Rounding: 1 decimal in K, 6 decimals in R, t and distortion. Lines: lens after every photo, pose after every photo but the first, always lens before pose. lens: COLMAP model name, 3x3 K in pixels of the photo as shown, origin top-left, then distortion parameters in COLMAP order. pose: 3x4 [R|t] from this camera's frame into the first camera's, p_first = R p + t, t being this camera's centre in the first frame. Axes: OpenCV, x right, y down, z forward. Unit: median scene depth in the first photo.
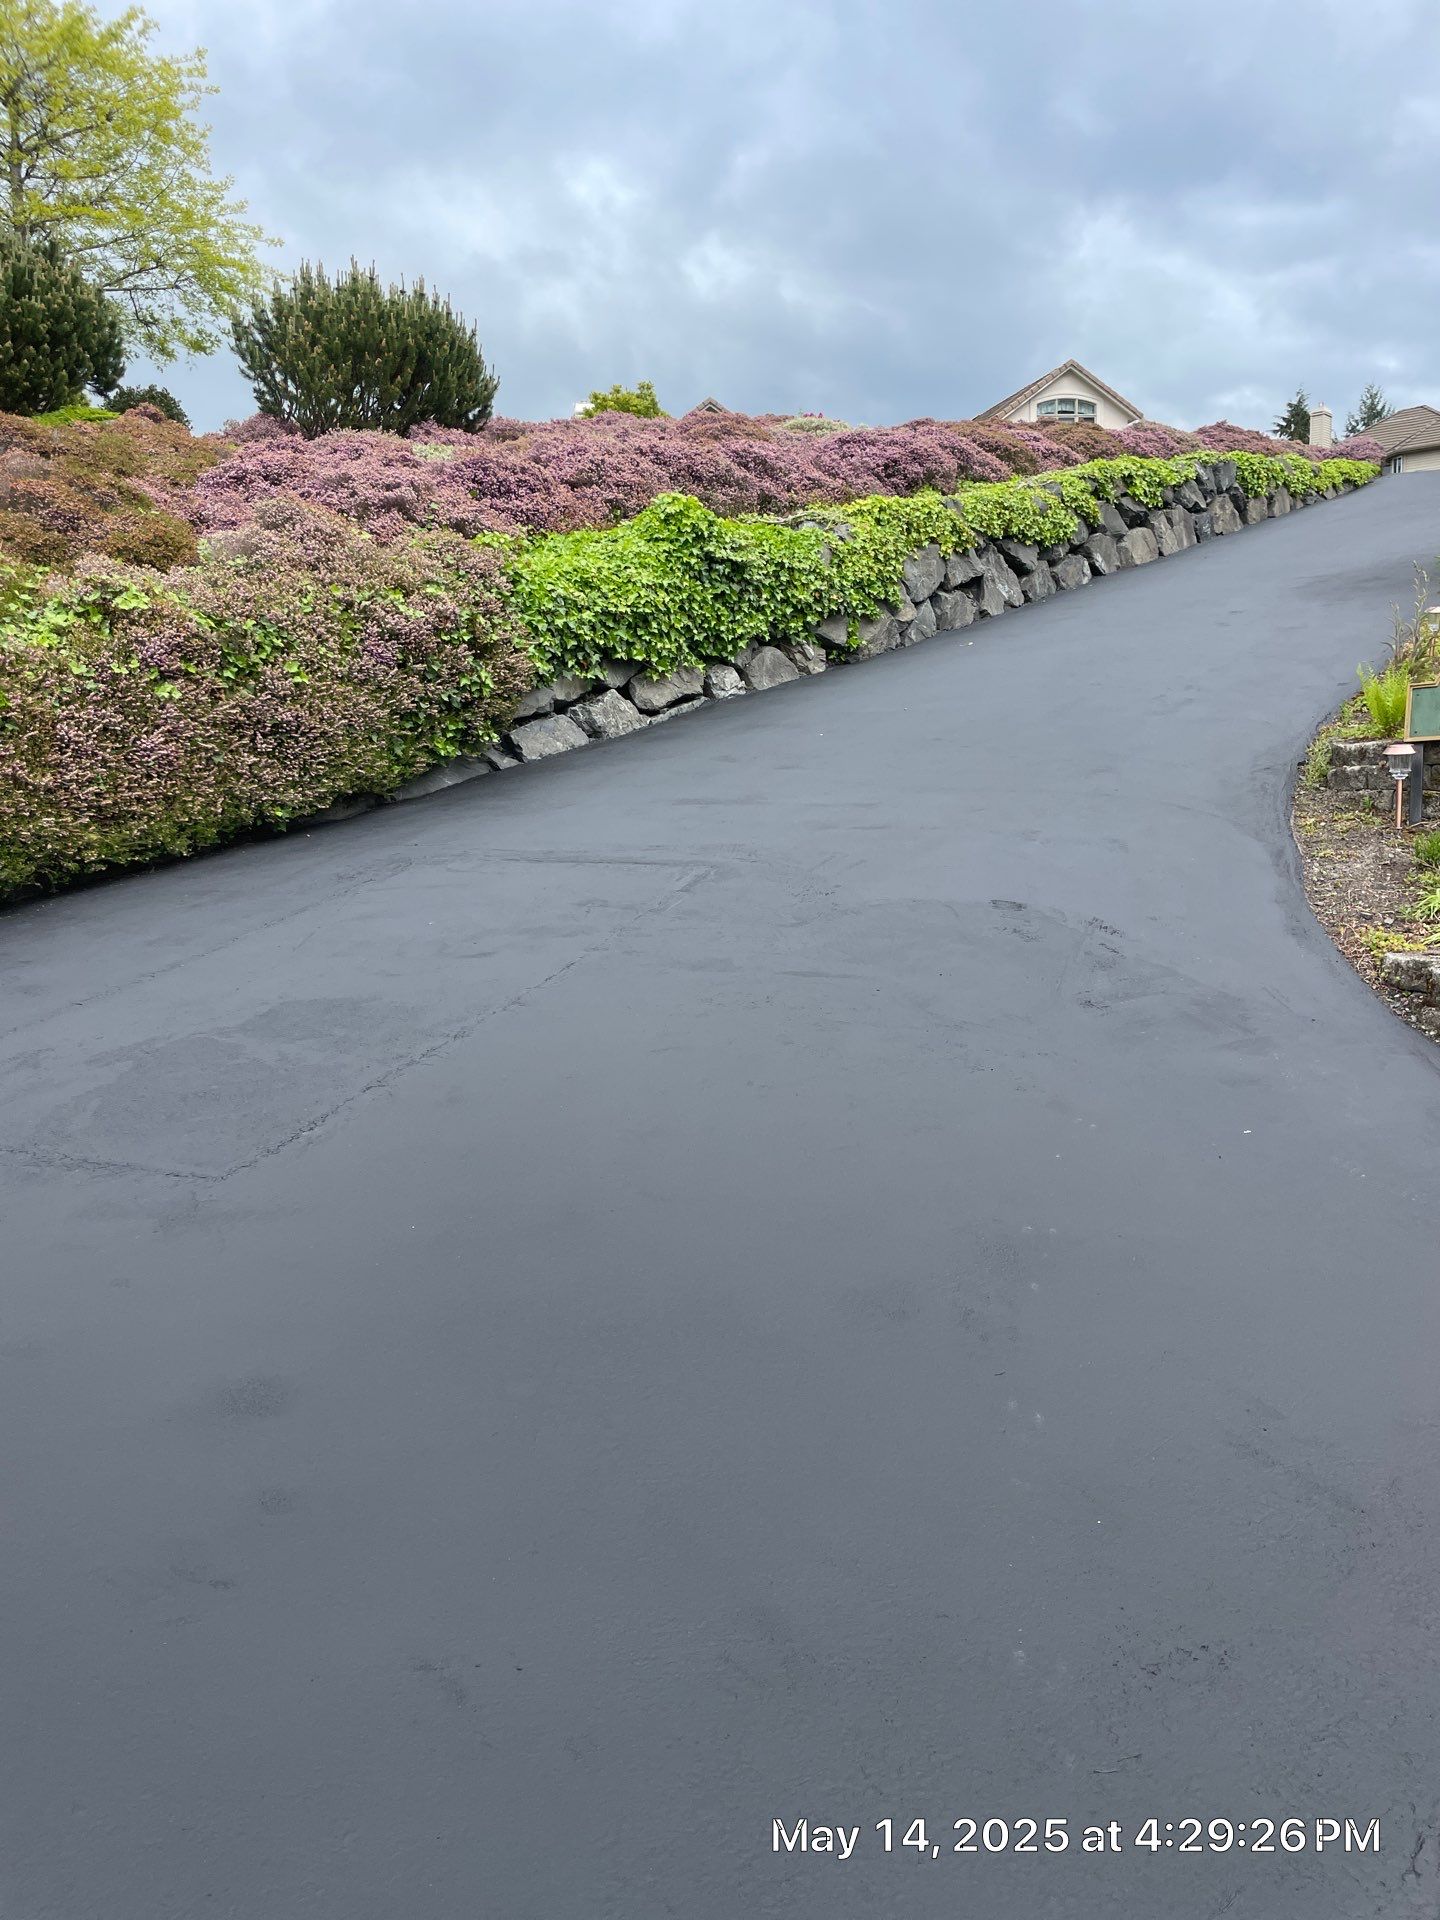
lens RADIAL K [[1429.0, 0, 707.5], [0, 1429.0, 980.6], [0, 0, 1]] dist [0.030143, -0.028362]
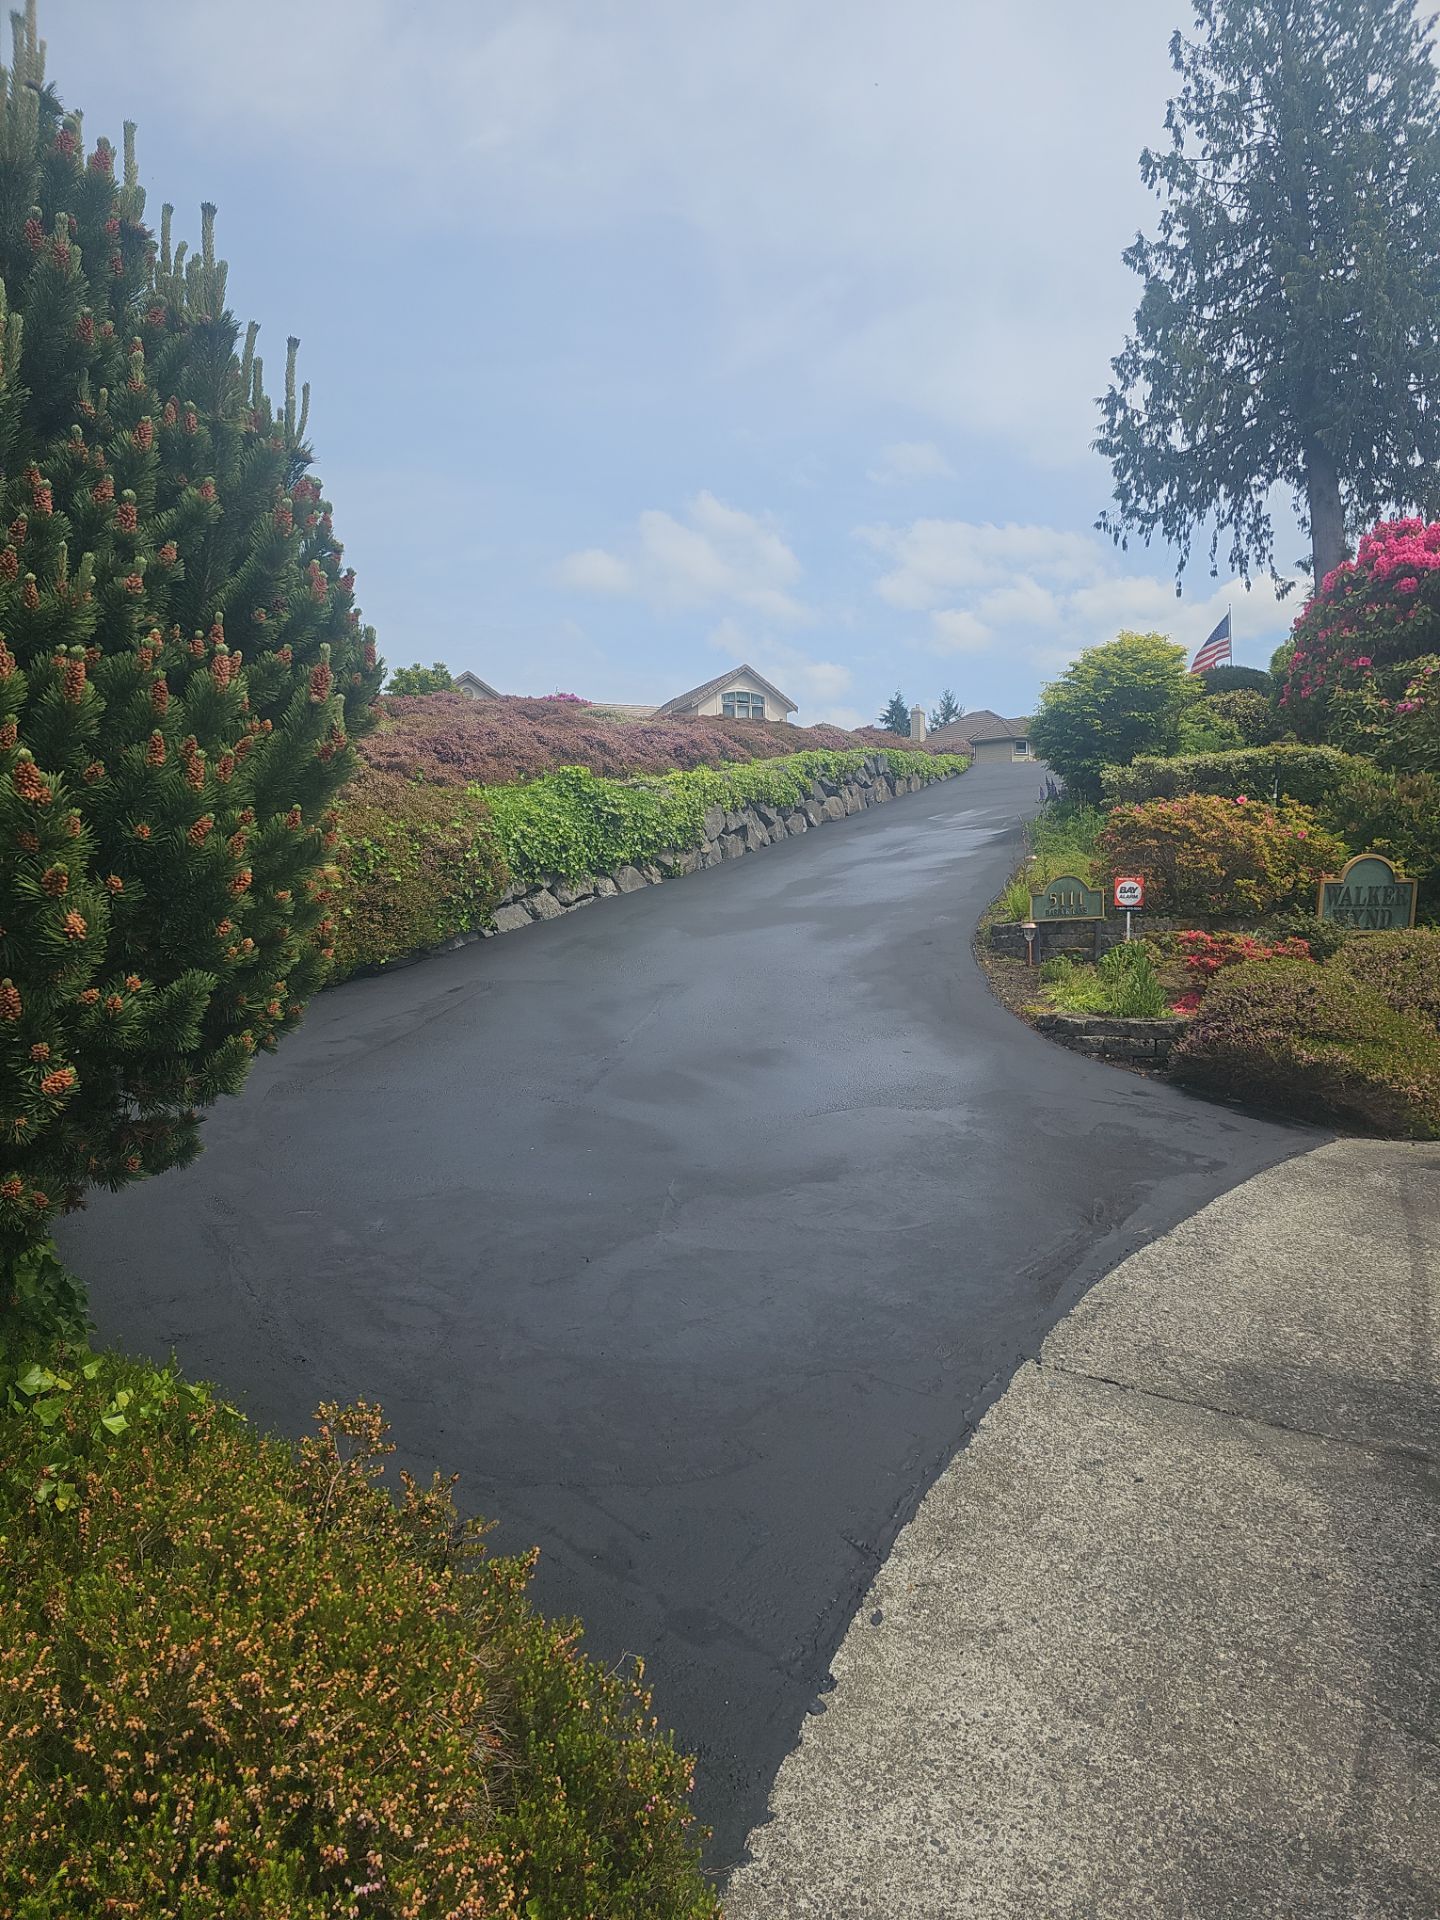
lens RADIAL K [[1224.4, 0, 720.9], [0, 1224.4, 976.3], [0, 0, 1]] dist [0.022583, -0.023302]
pose [[0.971763, 0.008546, 0.235804, -0.175278], [0.024830, 0.990092, -0.138210, 0.069791], [-0.234649, 0.140162, 0.961922, -0.276933]]
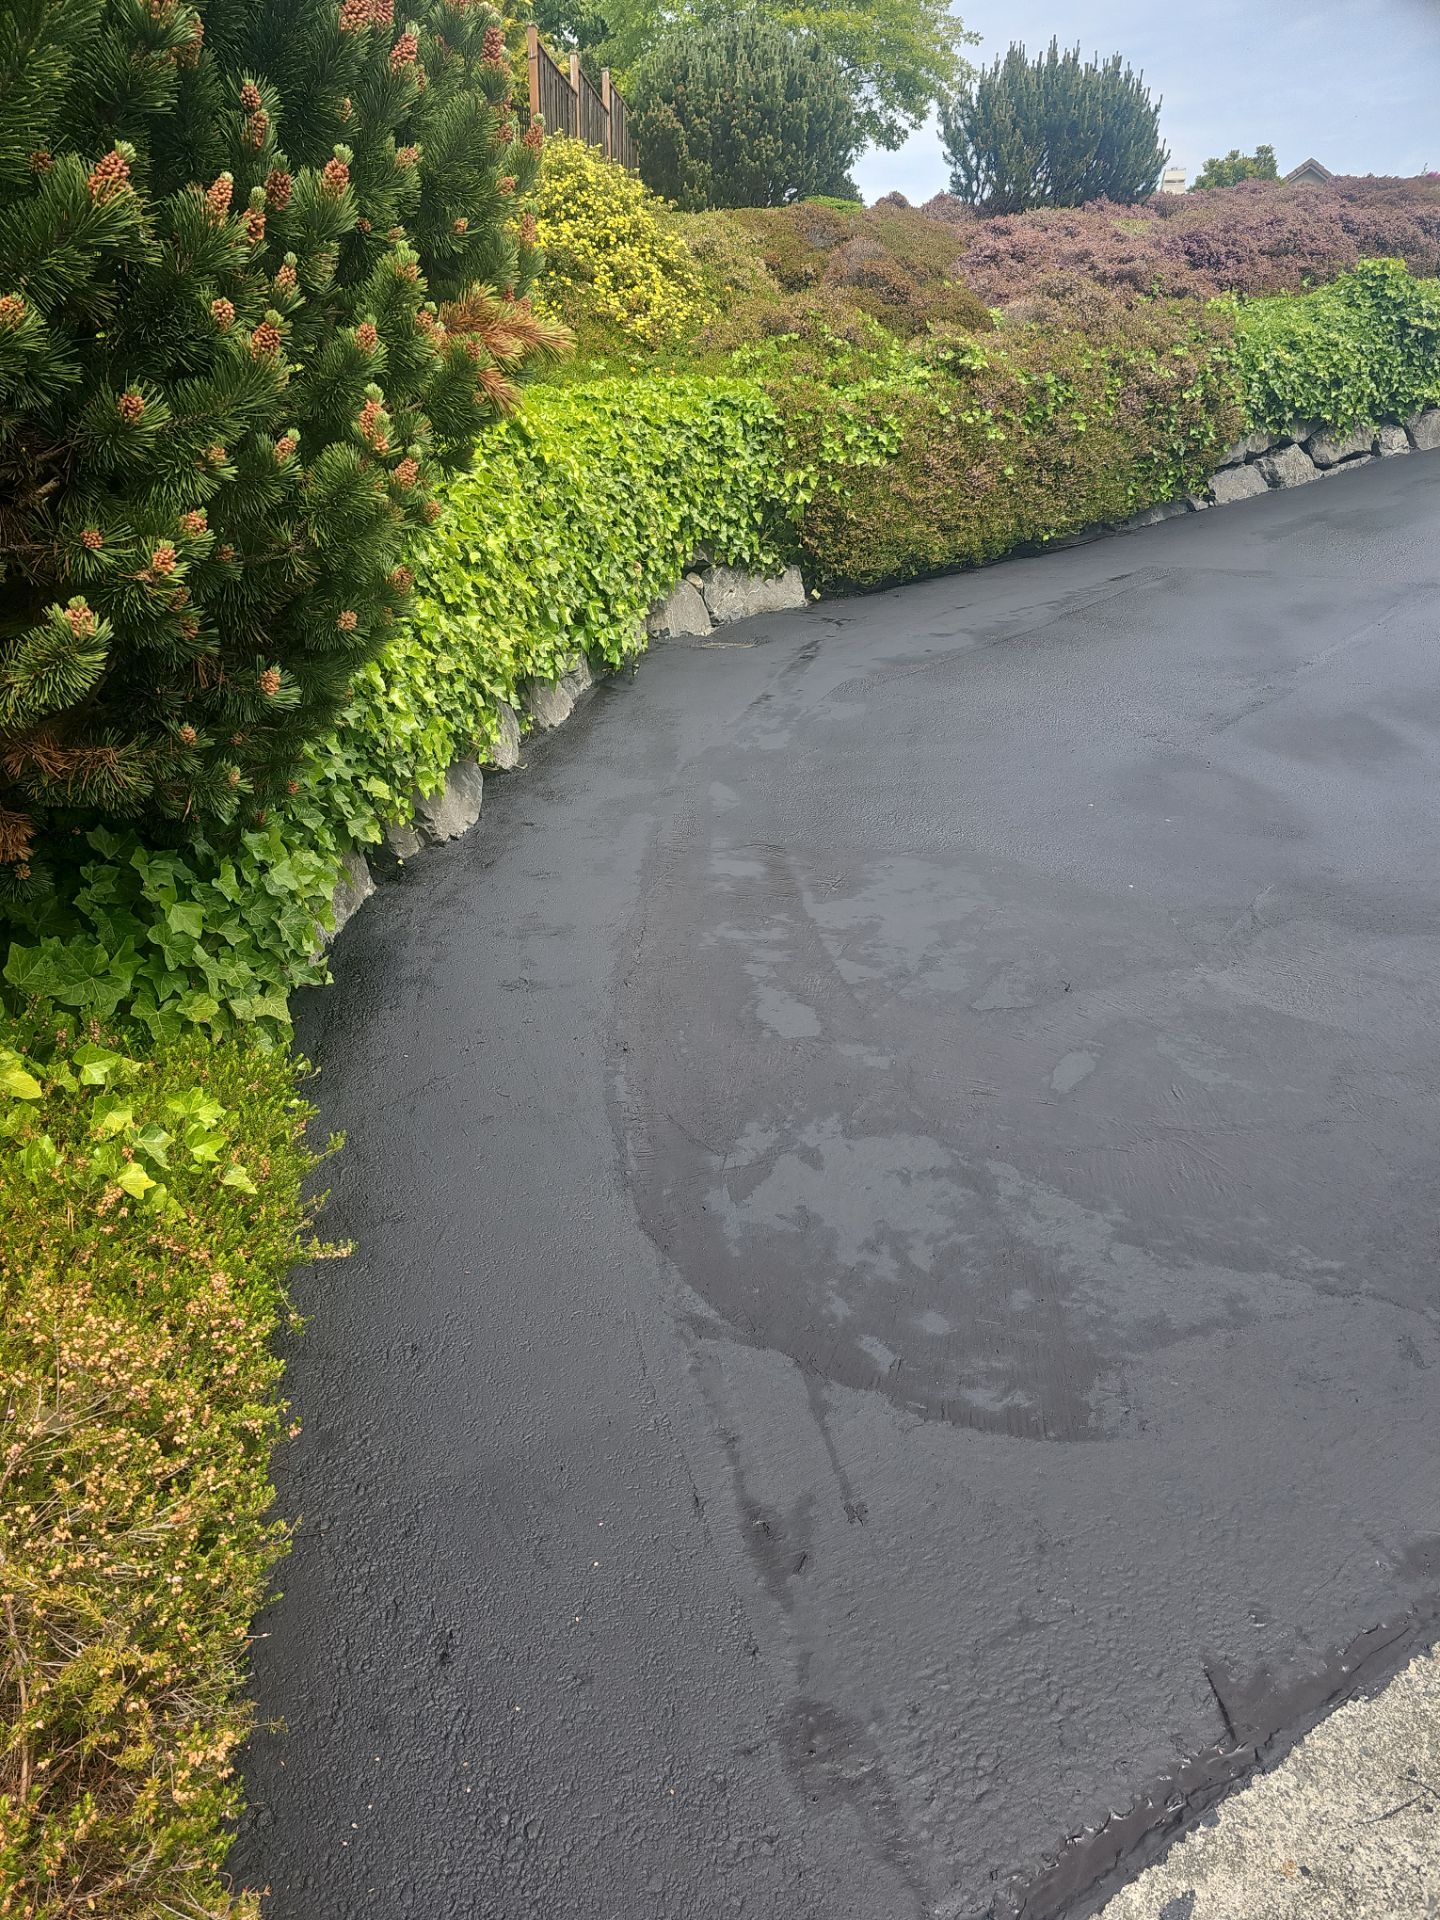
lens RADIAL K [[1224.4, 0, 706.0], [0, 1224.4, 993.5], [0, 0, 1]] dist [0.022583, -0.023302]
pose [[0.934139, 0.162201, -0.317924, -0.112767], [-0.094582, 0.971421, 0.217703, 0.053712], [0.344150, -0.173295, 0.922784, -0.157369]]
